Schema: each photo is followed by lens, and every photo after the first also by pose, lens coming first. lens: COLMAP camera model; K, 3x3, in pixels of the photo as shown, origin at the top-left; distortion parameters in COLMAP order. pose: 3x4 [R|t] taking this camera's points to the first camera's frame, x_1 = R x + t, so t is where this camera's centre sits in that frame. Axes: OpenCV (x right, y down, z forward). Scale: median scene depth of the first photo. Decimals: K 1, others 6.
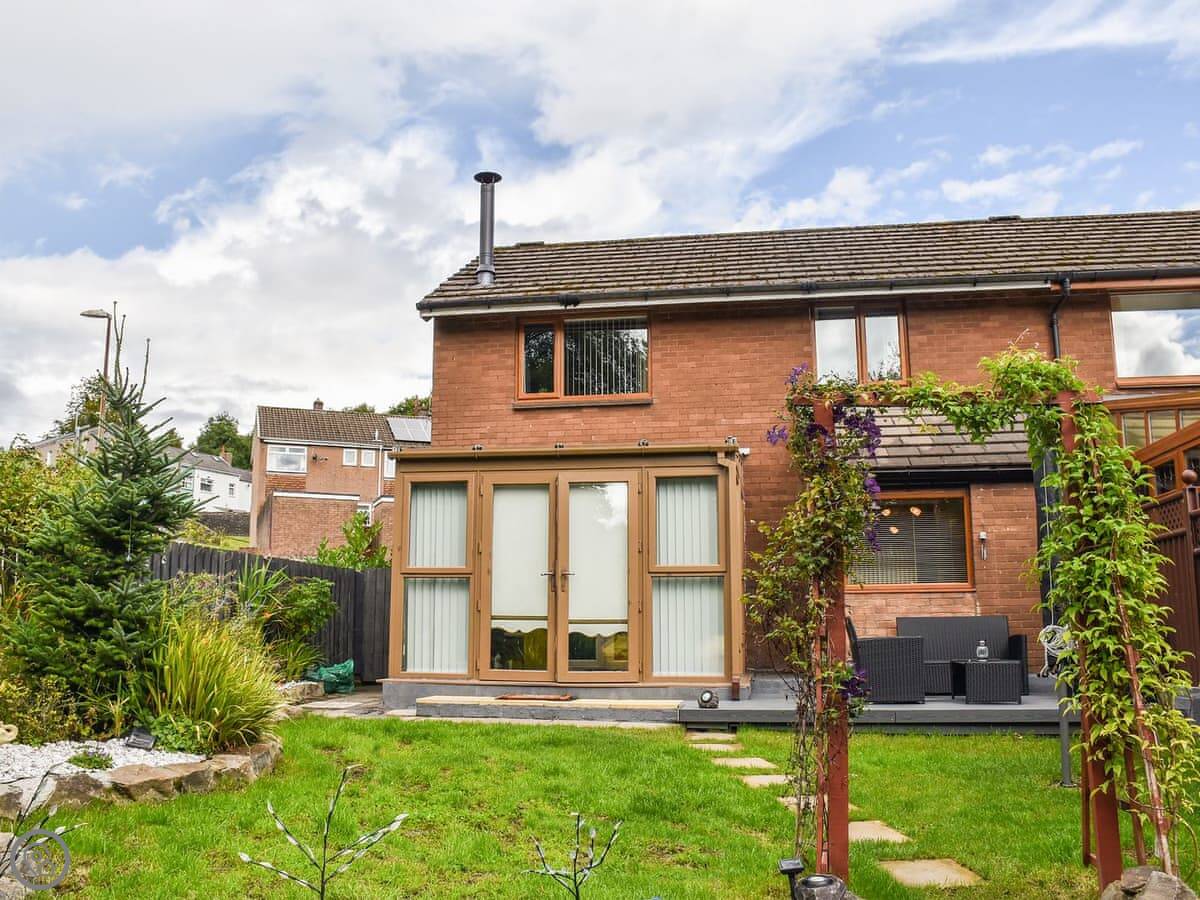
lens RADIAL K [[1033.4, 0, 563.3], [0, 1033.4, 453.9], [0, 0, 1]] dist [-0.170372, 0.122270]
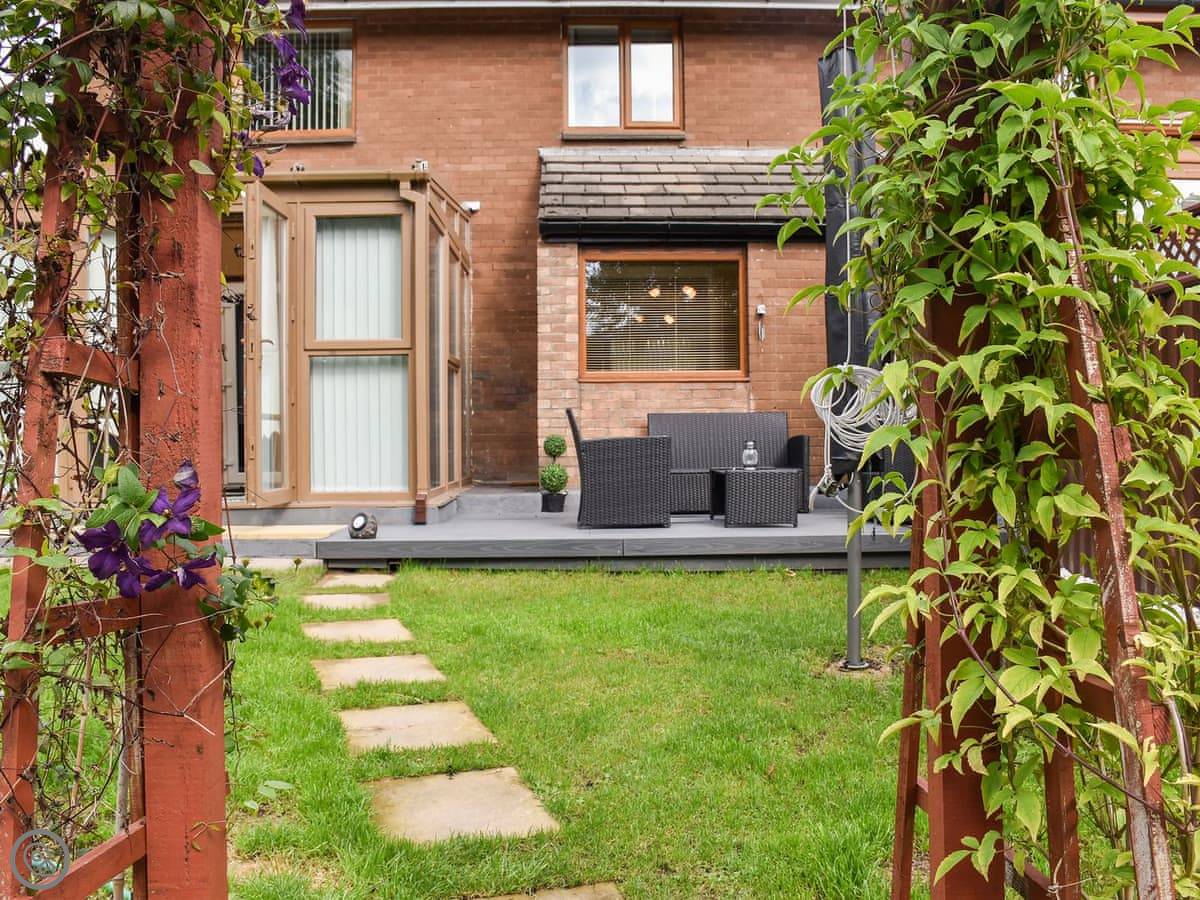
lens RADIAL K [[1070.0, 0, 600.0], [0, 1070.0, 450.0], [0, 0, 1]] dist [-0.168483, 0.130585]
pose [[0.974057, -0.016253, 0.225719, 0.133903], [-0.024080, 0.984311, 0.174792, 0.058138], [-0.225019, -0.175692, 0.958383, 0.273158]]
